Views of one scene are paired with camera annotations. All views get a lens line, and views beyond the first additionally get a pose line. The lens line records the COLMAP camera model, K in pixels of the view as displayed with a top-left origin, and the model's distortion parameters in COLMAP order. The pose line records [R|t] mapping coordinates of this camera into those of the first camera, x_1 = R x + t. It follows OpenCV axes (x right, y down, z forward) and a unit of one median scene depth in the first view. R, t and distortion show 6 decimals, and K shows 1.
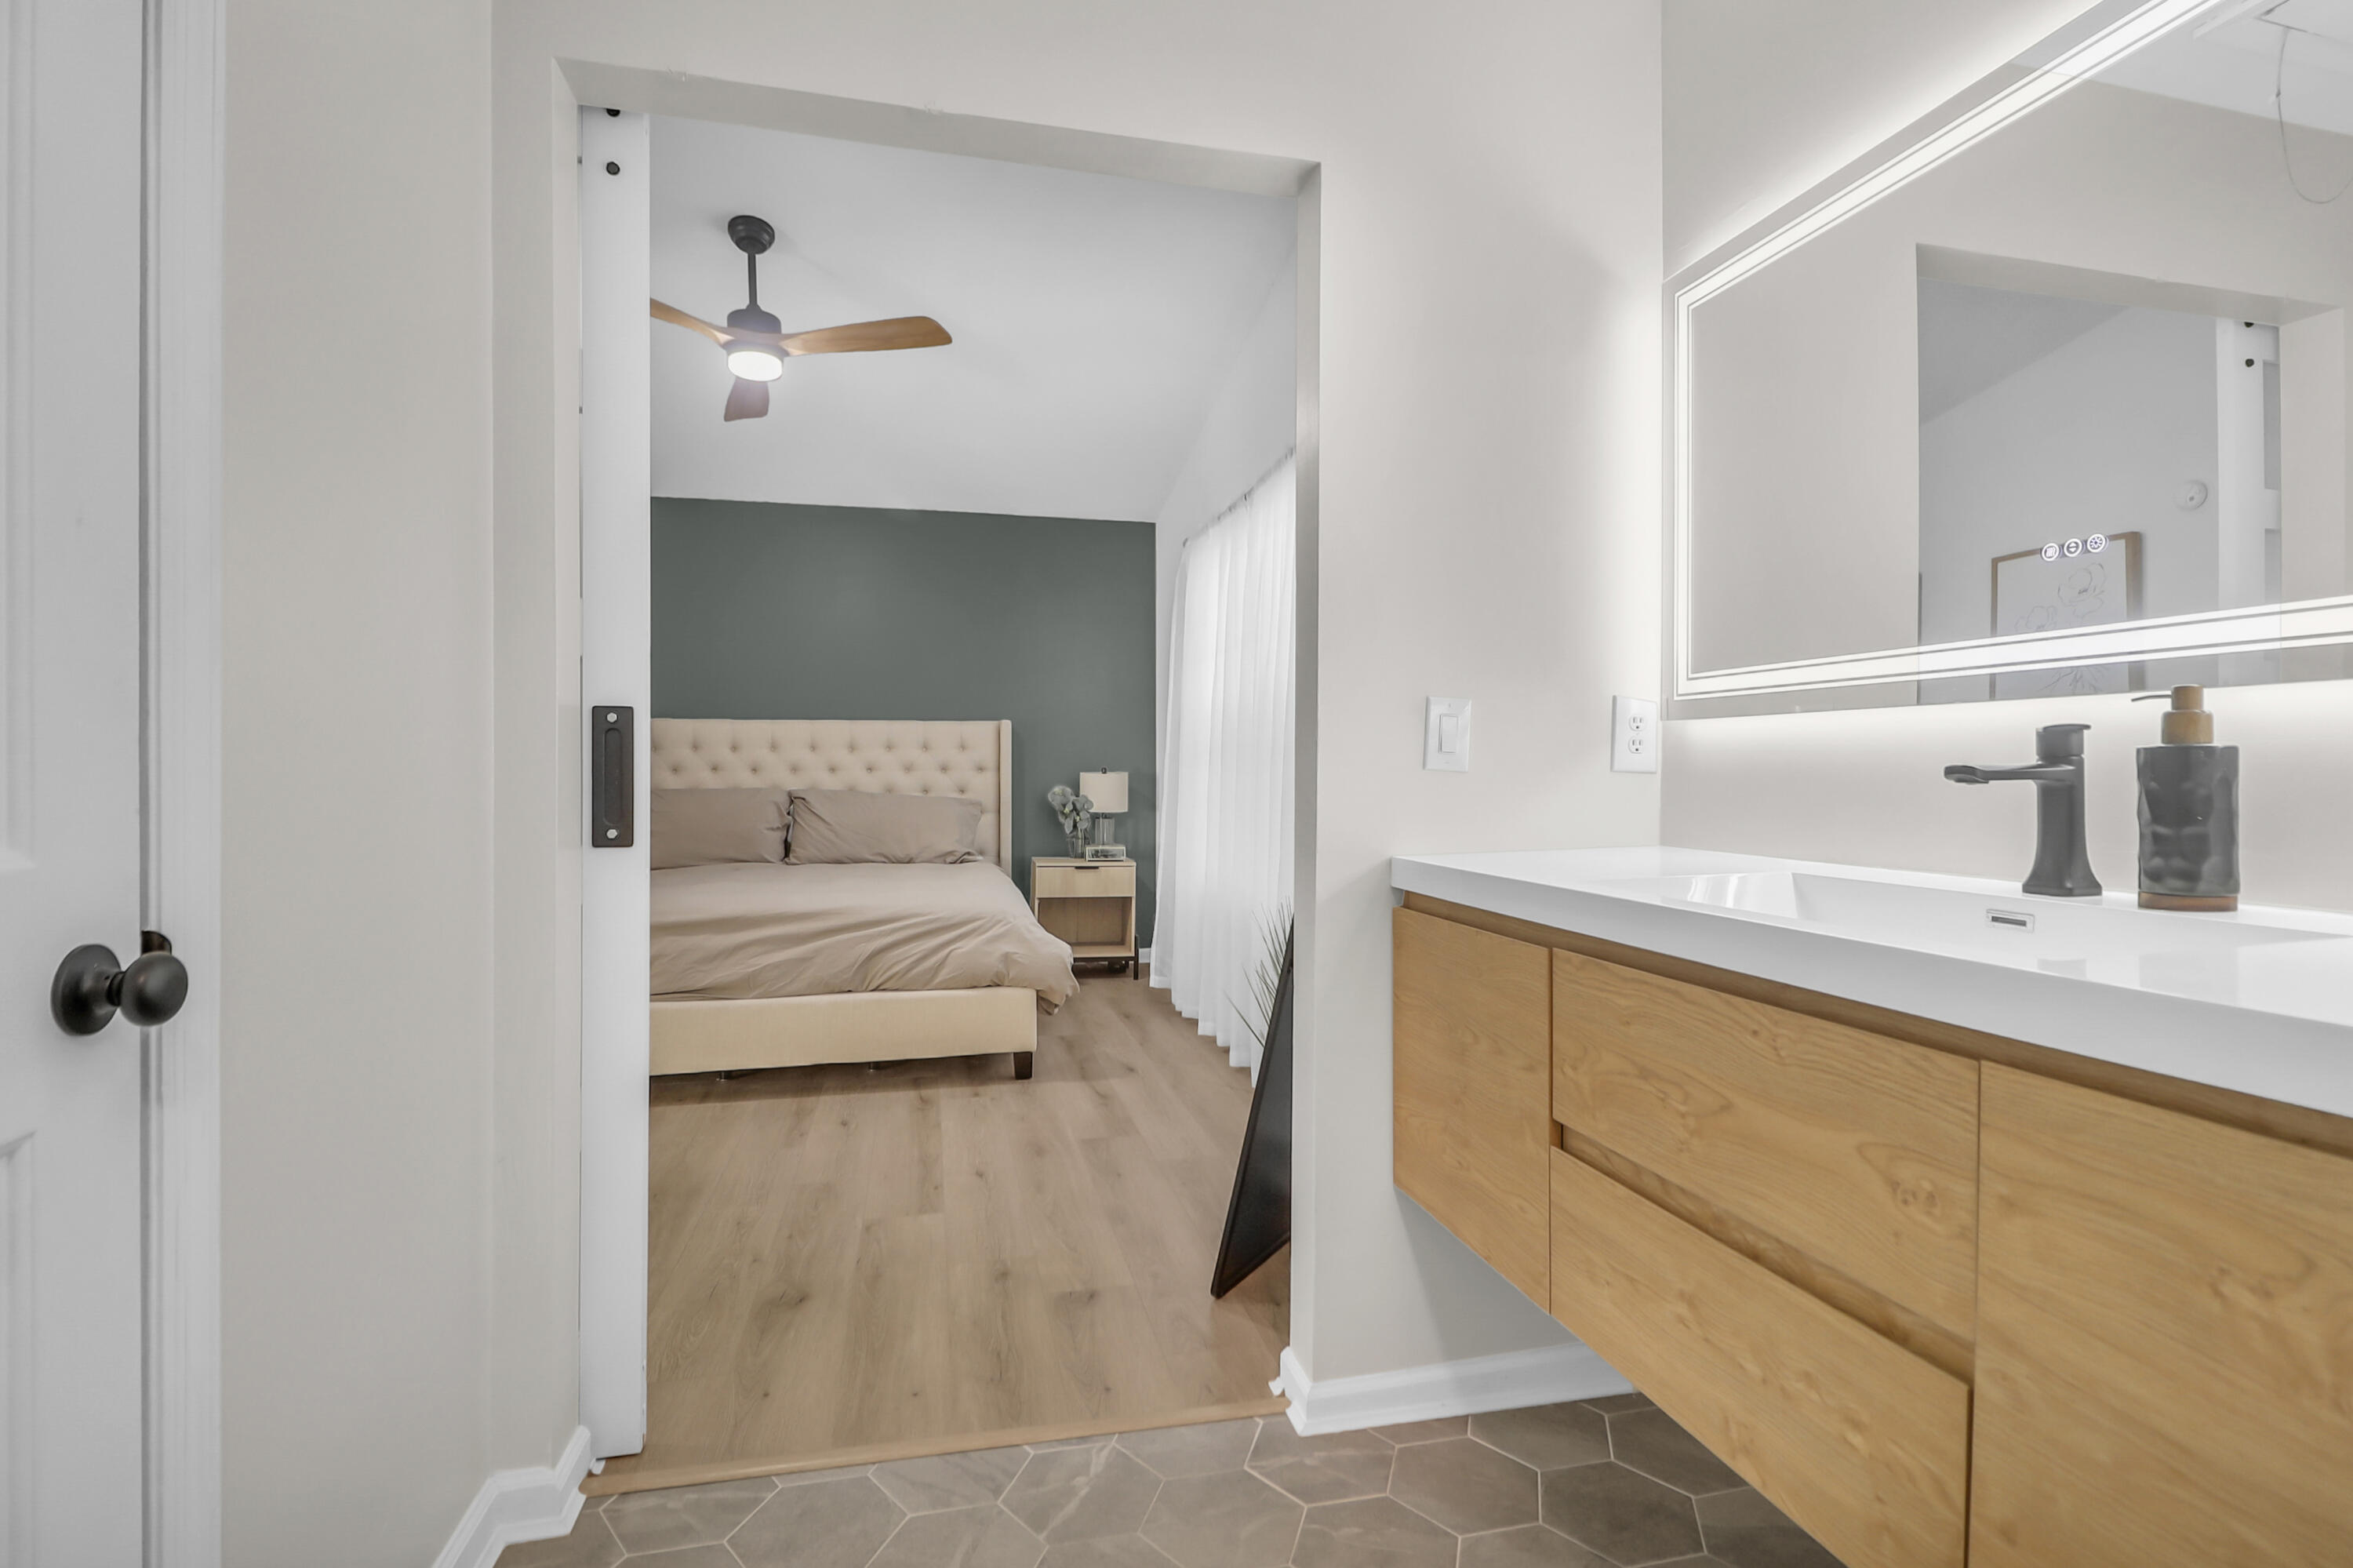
lens RADIAL K [[1100.0, 0, 1197.8], [0, 1100.0, 778.8], [0, 0, 1]] dist [-0.002631, -0.000874]
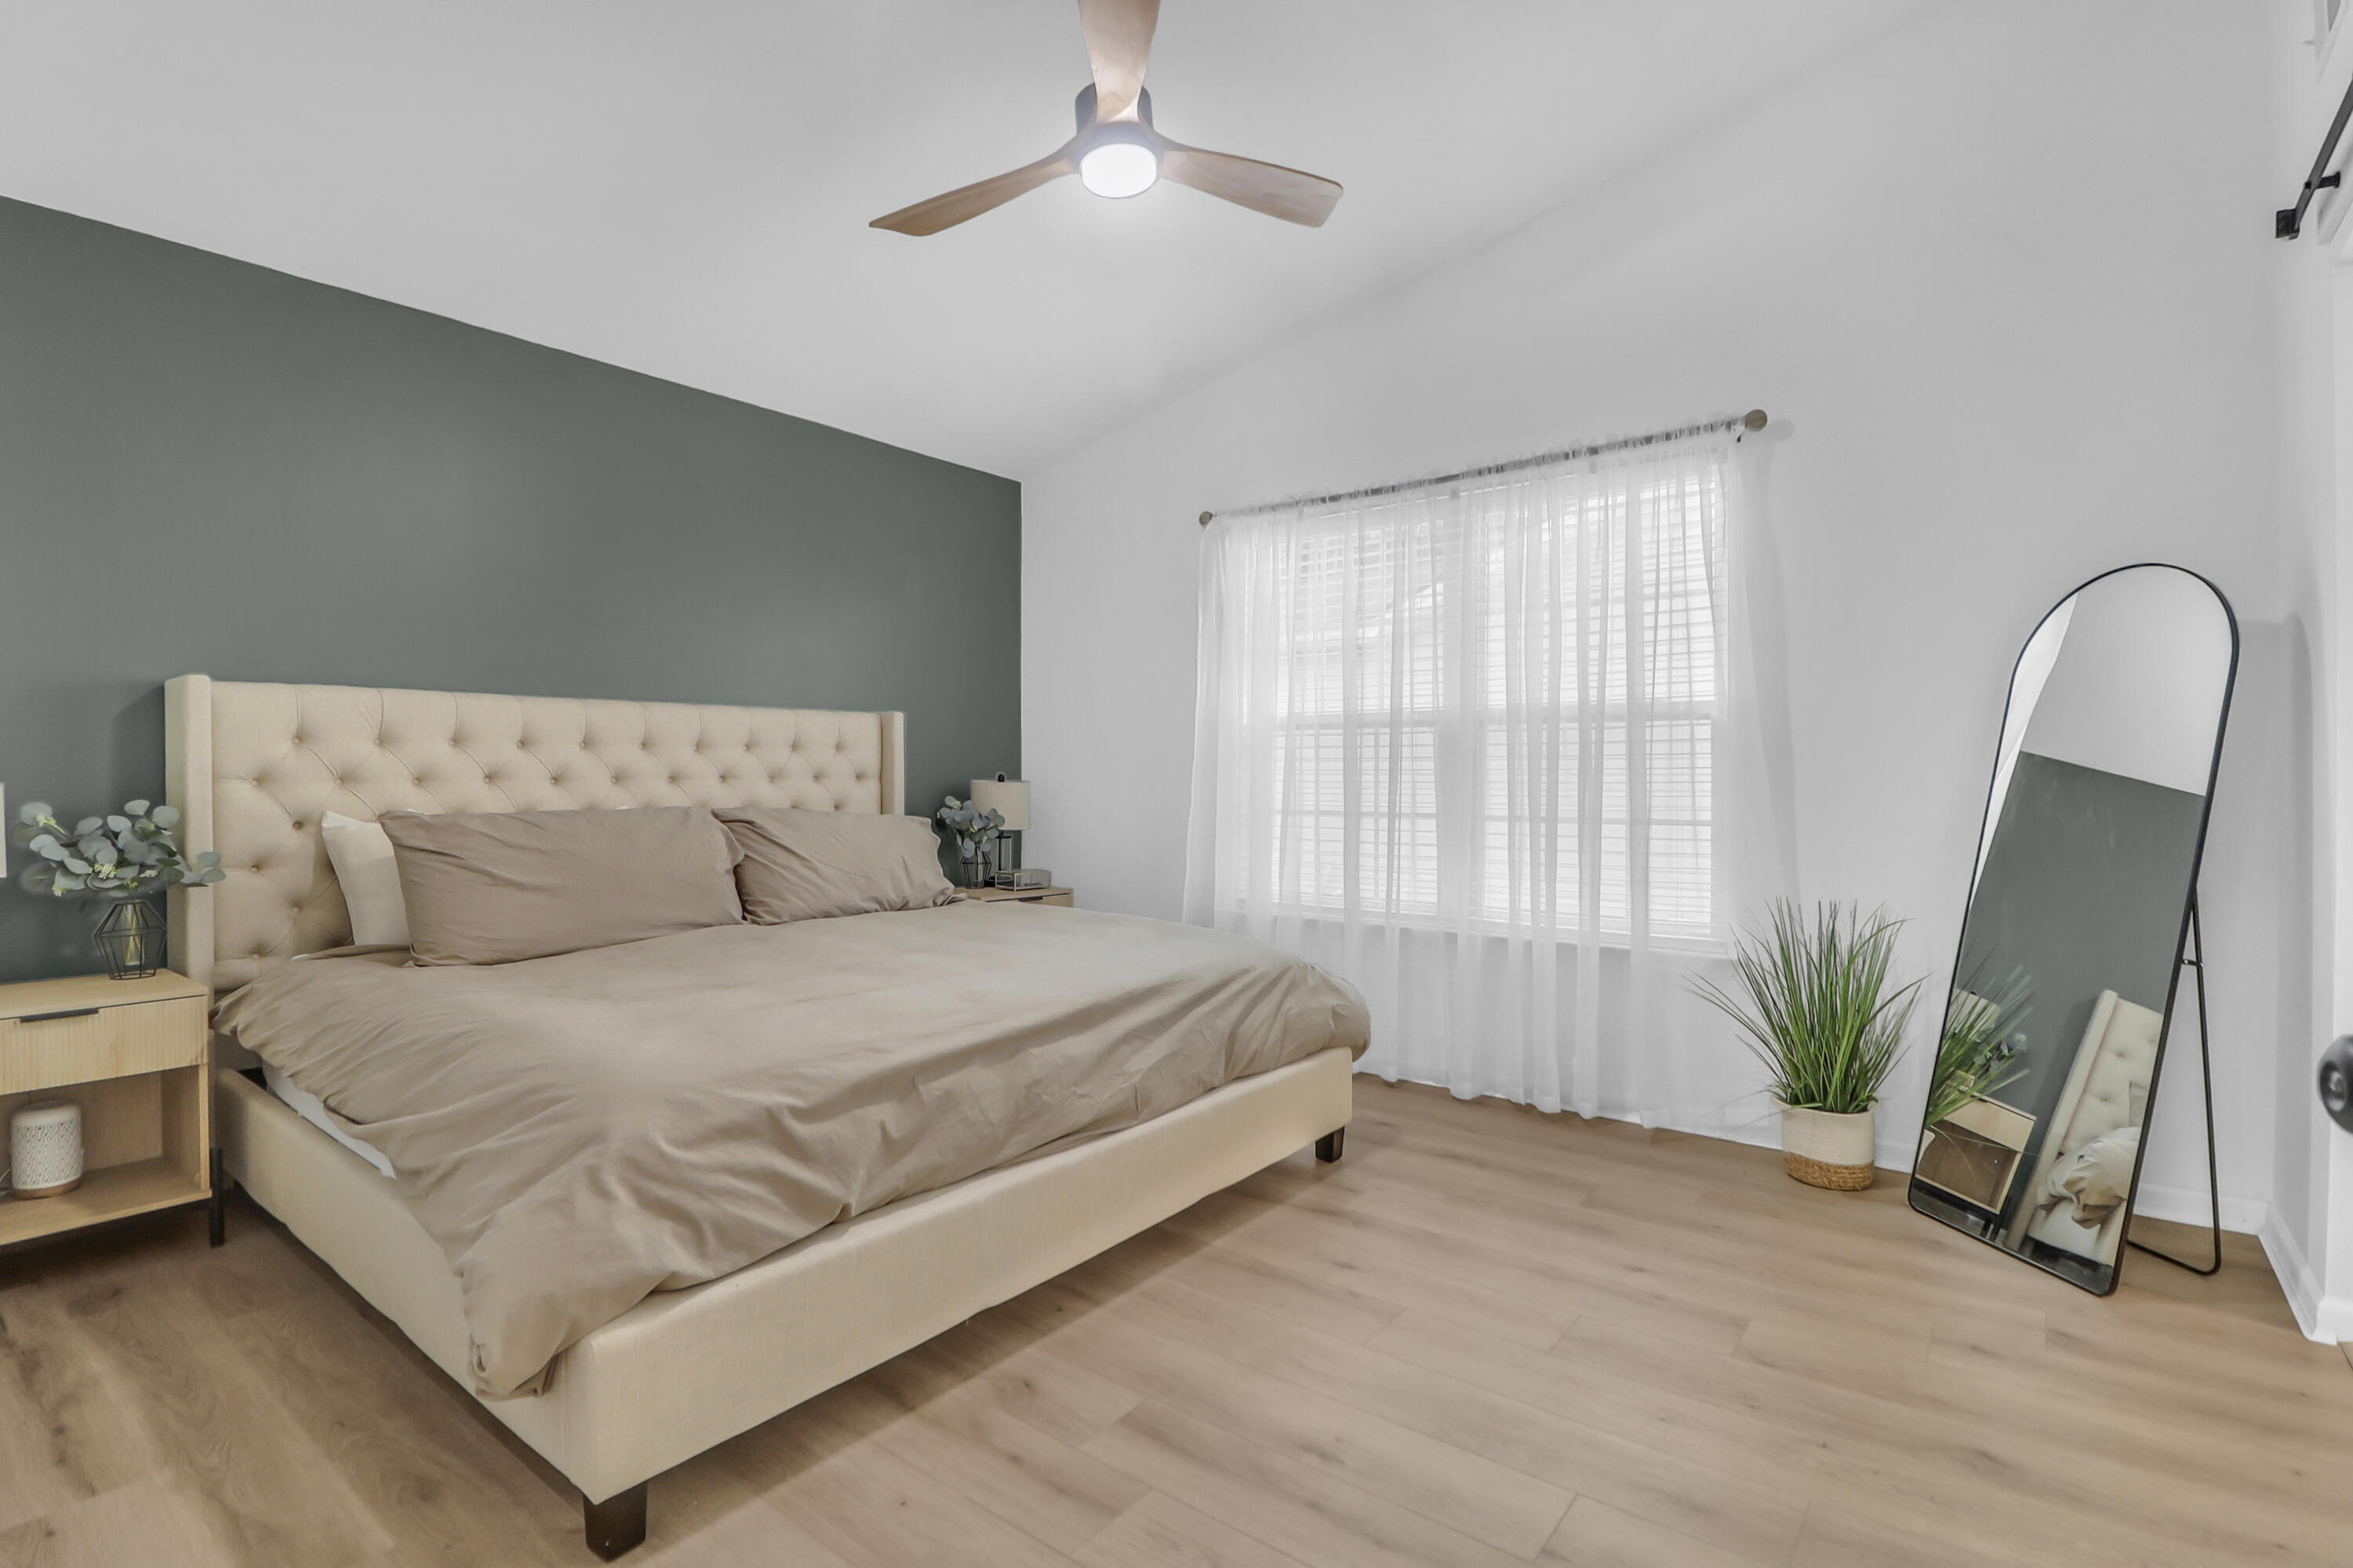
lens RADIAL K [[1100.0, 0, 1185.8], [0, 1100.0, 778.5], [0, 0, 1]] dist [-0.002631, -0.000874]
pose [[0.776136, -0.002209, 0.630562, -0.563248], [0.006143, 0.999973, -0.004058, -0.004089], [-0.630536, 0.007024, 0.776128, 0.326039]]
